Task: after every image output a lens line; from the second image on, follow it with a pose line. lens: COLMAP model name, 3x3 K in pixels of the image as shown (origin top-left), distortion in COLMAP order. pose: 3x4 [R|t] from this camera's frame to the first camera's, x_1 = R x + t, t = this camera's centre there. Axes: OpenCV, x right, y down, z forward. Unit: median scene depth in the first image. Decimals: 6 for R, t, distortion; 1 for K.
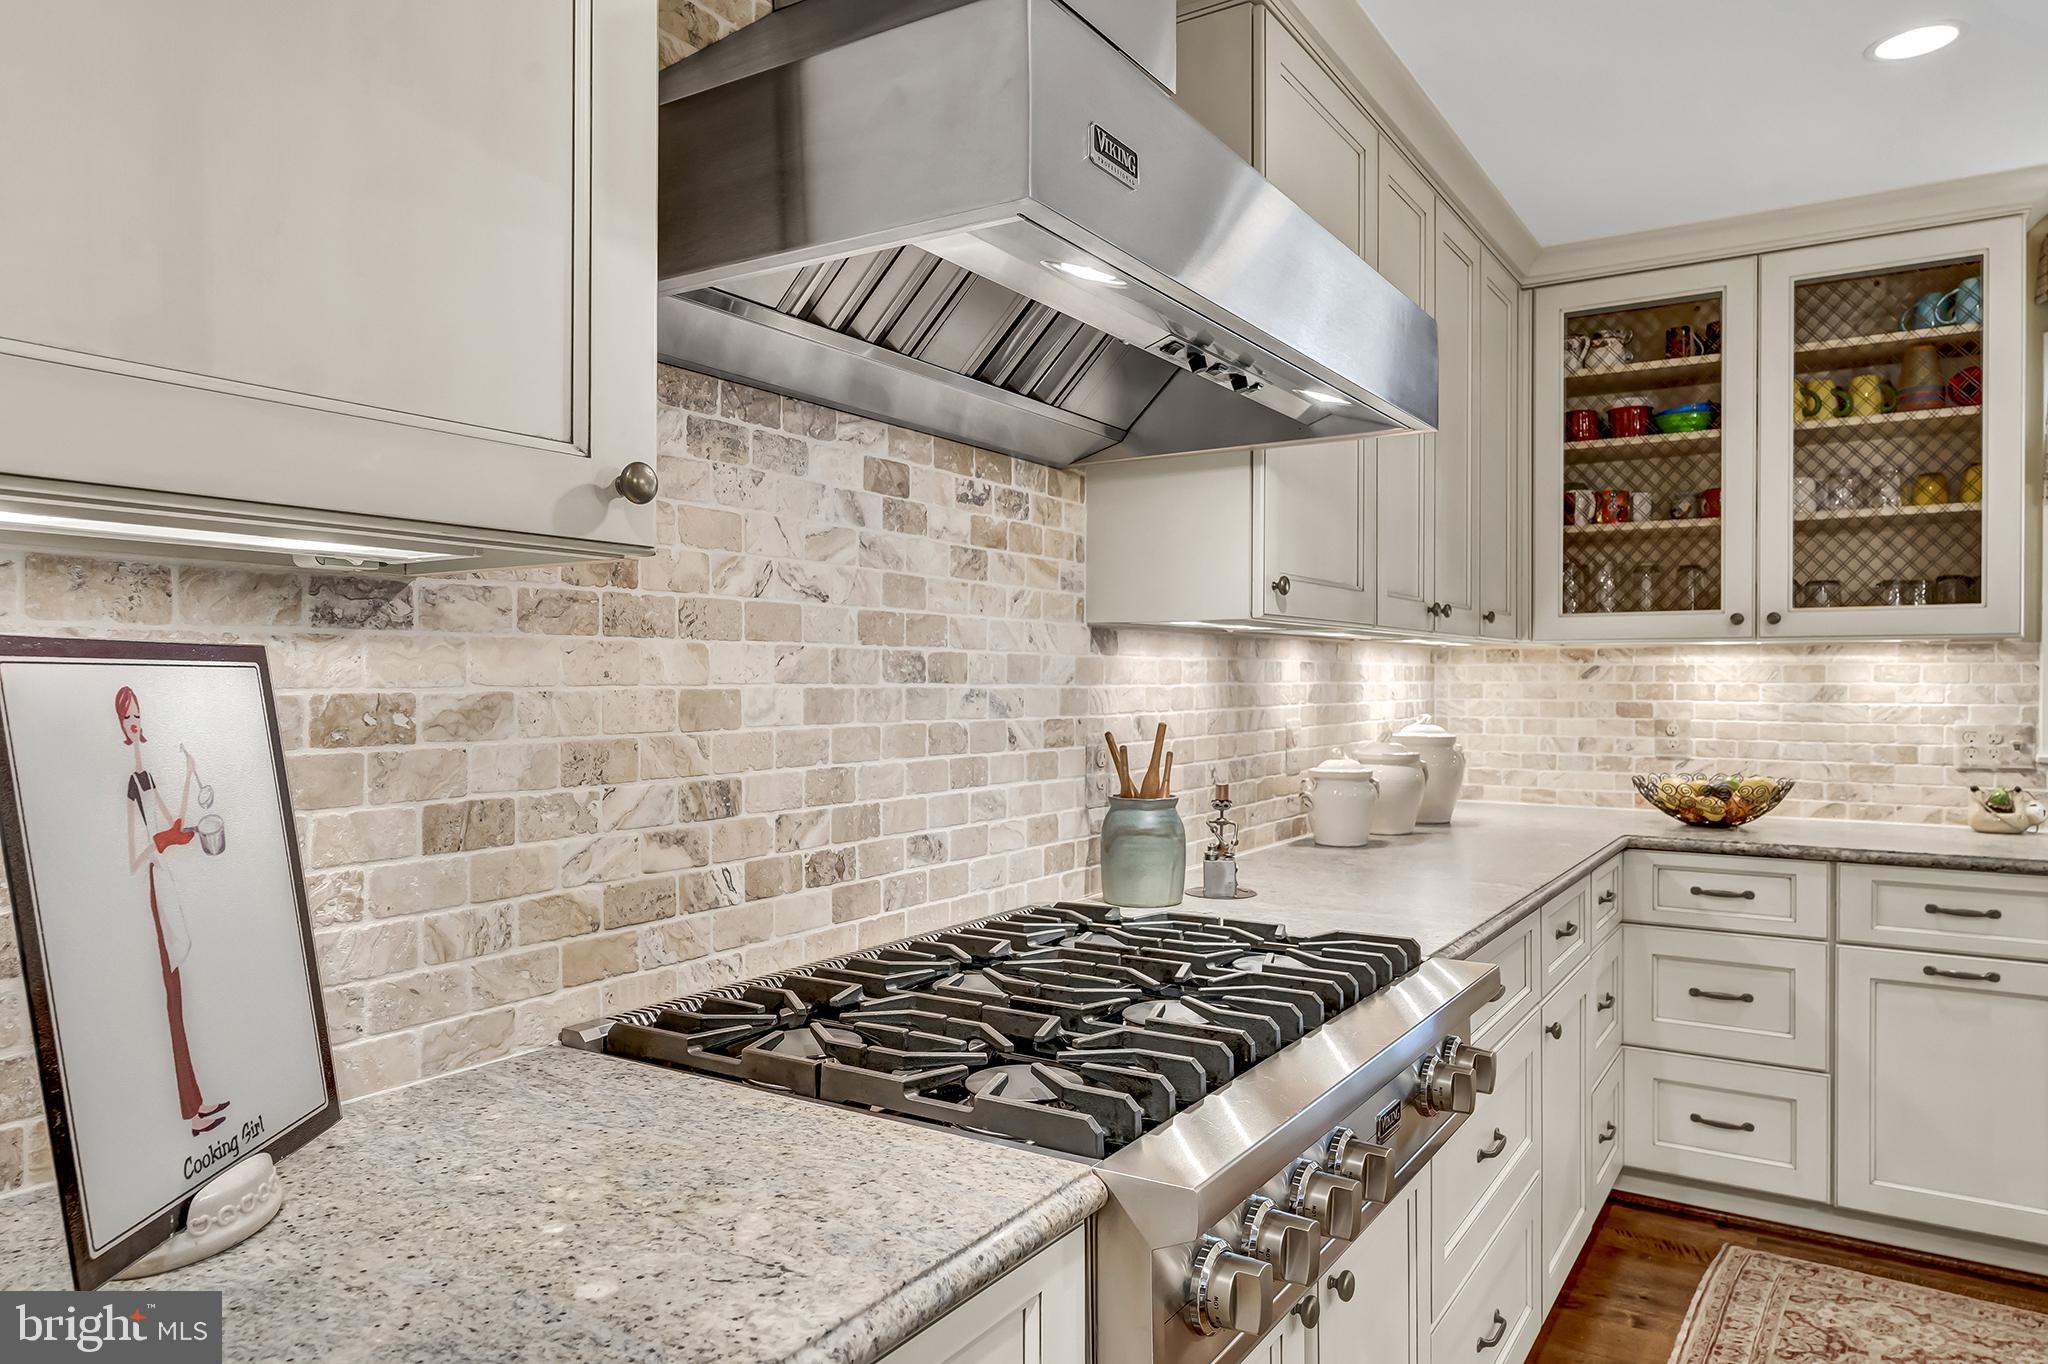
lens RADIAL K [[1312.0, 0, 1024.0], [0, 1312.0, 682.0], [0, 0, 1]] dist [0.000122, 0.000719]
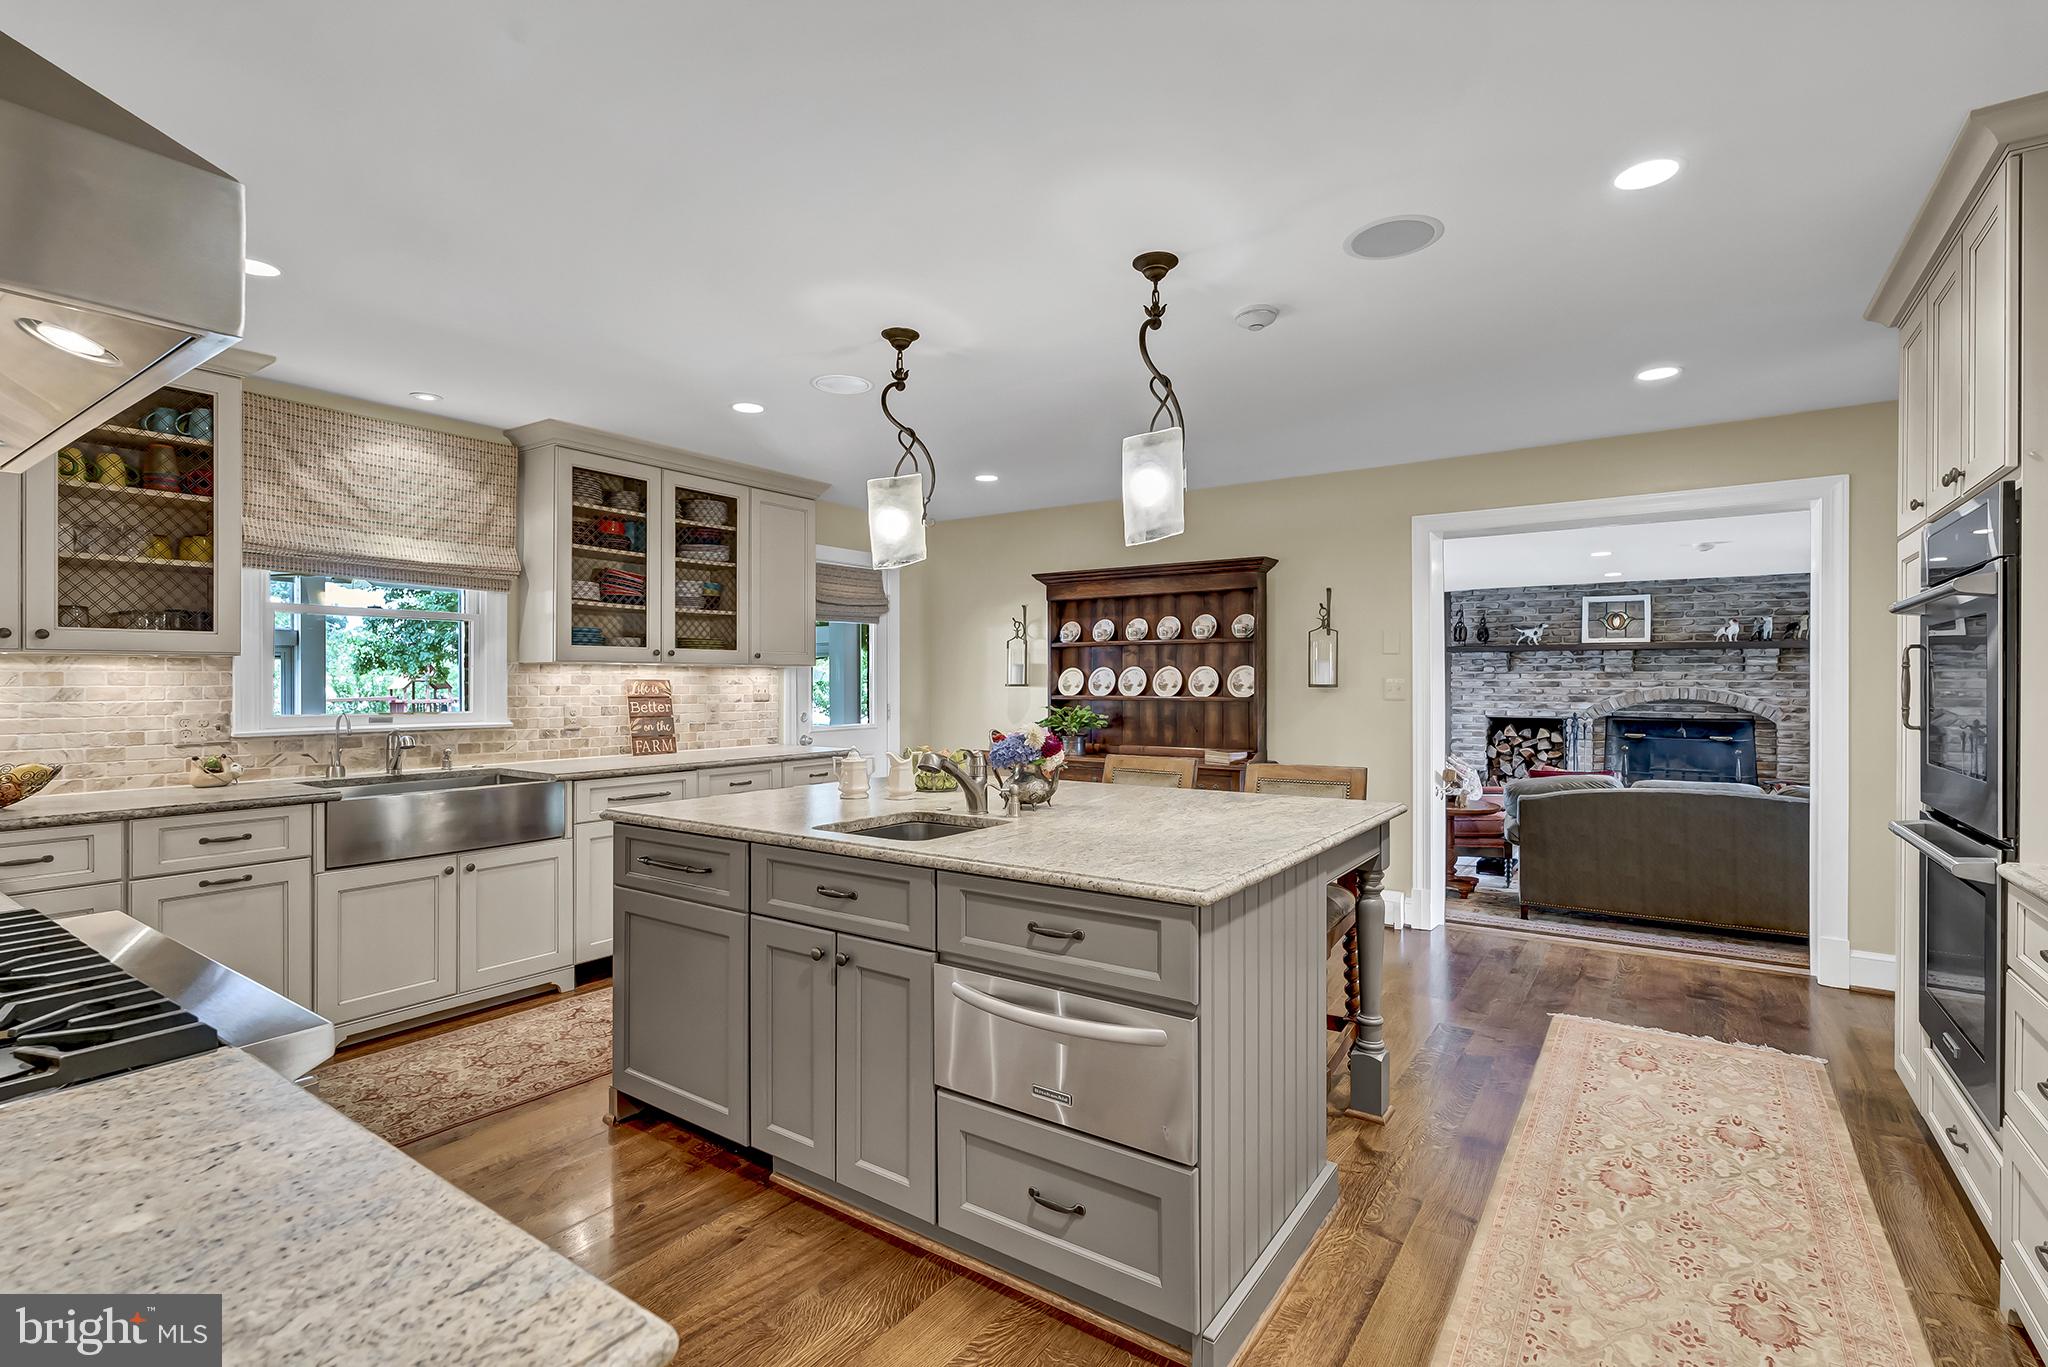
lens RADIAL K [[941.0, 0, 1024.6], [0, 941.0, 679.0], [0, 0, 1]] dist [-0.003480, 0.000356]
pose [[0.039470, -0.001596, 0.999219, -0.283692], [0.005005, 0.999986, 0.001399, -0.003217], [-0.999208, 0.004946, 0.039477, 0.045691]]
